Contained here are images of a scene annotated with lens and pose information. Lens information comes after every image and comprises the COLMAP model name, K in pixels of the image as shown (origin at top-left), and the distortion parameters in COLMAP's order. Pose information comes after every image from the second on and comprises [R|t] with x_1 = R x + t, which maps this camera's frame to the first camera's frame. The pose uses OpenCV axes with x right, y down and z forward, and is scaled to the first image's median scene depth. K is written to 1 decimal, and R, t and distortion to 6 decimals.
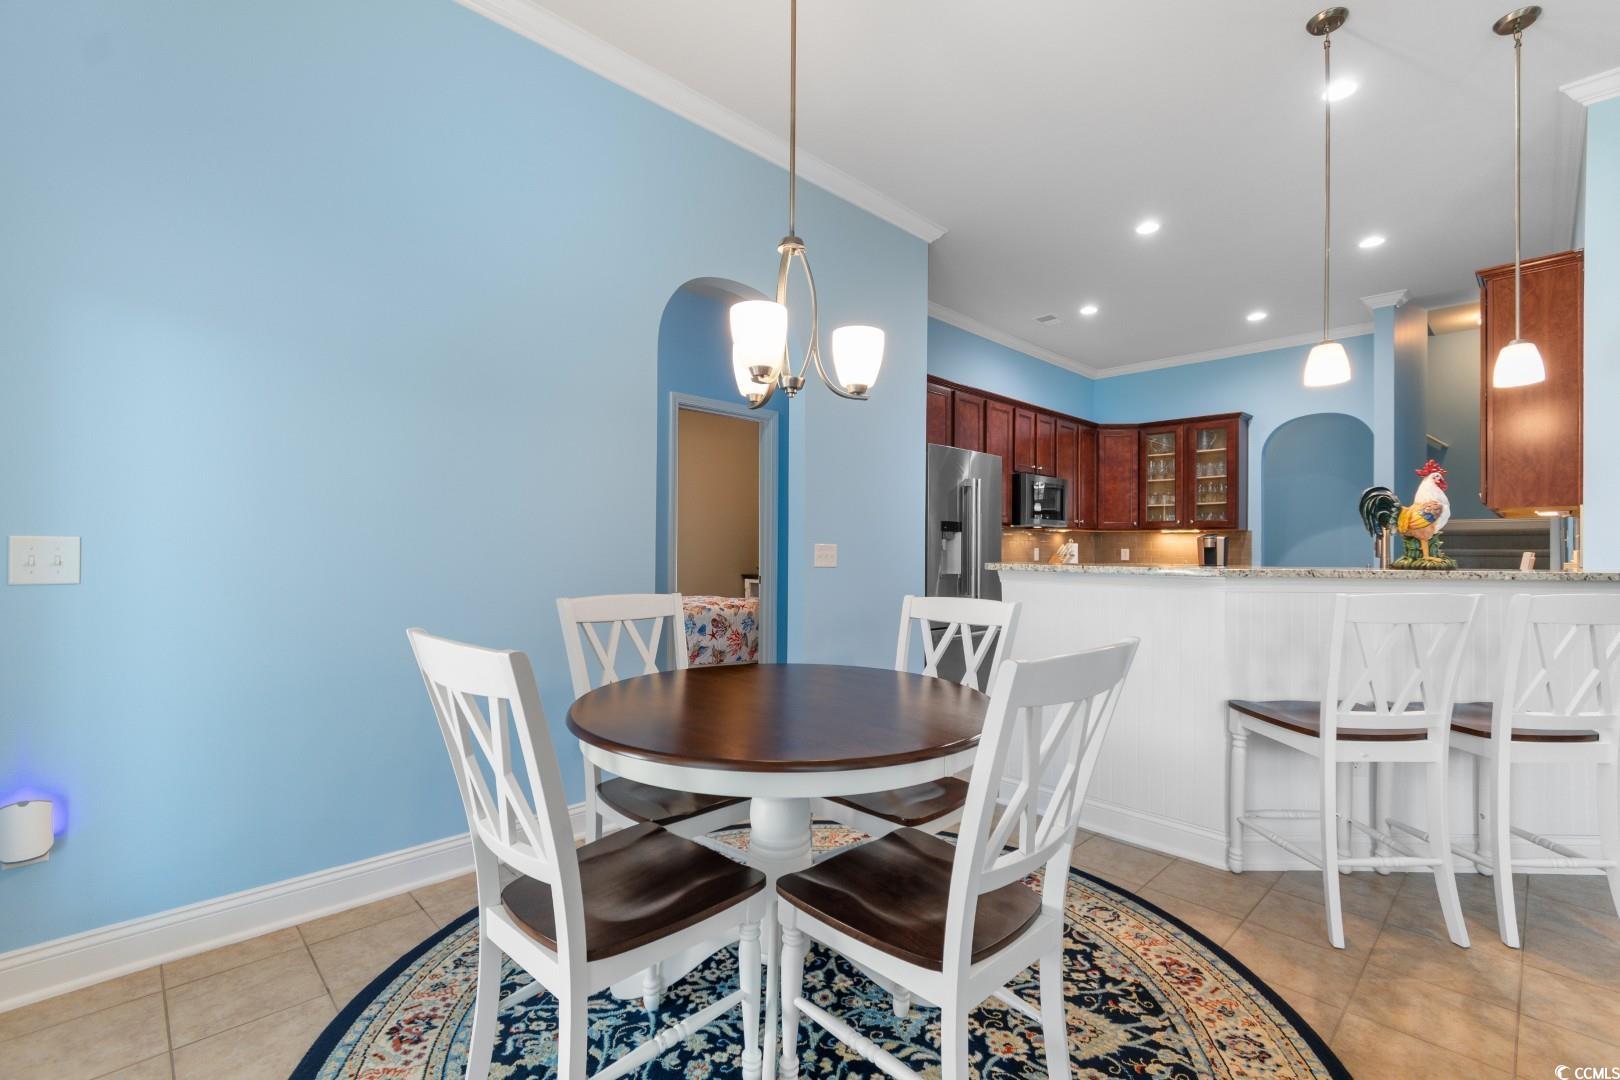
lens RADIAL K [[727.8, 0, 817.0], [0, 727.8, 555.4], [0, 0, 1]] dist [0.009858, -0.002544]
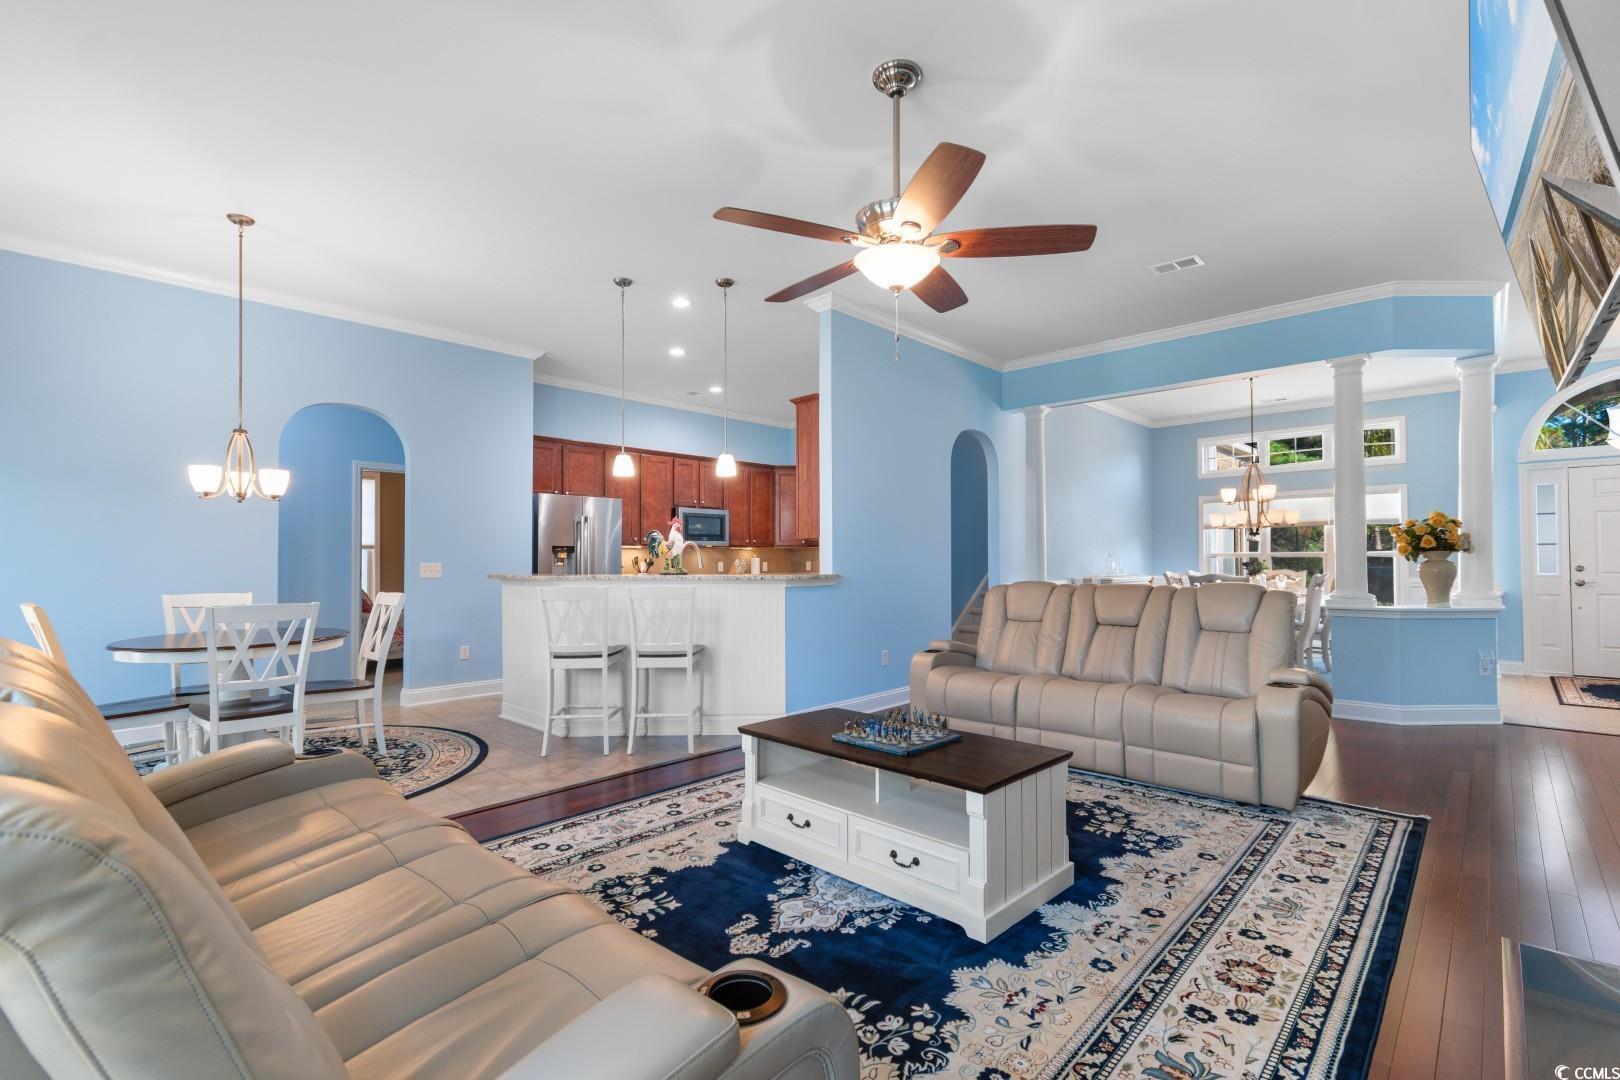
lens RADIAL K [[727.8, 0, 800.9], [0, 727.8, 564.5], [0, 0, 1]] dist [0.009858, -0.002544]
pose [[0.998268, -0.005441, 0.058577, 0.849432], [0.005515, 0.999984, -0.001091, -0.007956], [-0.058570, 0.001412, 0.998282, -0.729633]]
